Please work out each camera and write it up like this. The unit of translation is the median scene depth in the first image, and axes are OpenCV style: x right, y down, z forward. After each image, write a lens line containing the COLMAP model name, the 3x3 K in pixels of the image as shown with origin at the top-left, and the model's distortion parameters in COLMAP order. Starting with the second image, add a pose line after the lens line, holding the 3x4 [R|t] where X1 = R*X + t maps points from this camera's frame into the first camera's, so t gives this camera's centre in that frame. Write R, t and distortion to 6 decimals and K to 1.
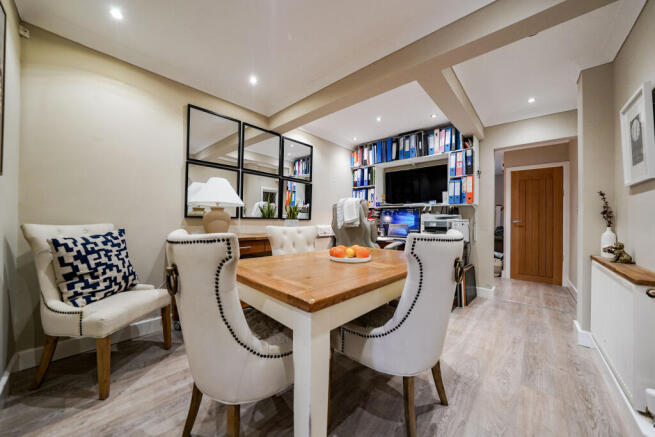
lens RADIAL K [[228.6, 0, 323.8], [0, 228.6, 218.8], [0, 0, 1]] dist [-0.023588, 0.004490]
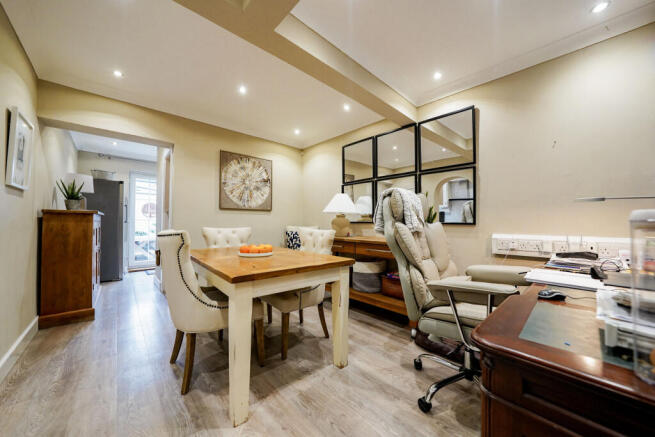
lens RADIAL K [[228.6, 0, 322.2], [0, 228.6, 218.5], [0, 0, 1]] dist [-0.023588, 0.004490]
pose [[-0.071580, -0.032321, -0.996911, 0.886522], [-0.001096, 0.999477, -0.032326, 0.014632], [0.997434, -0.001221, -0.071578, 0.968877]]
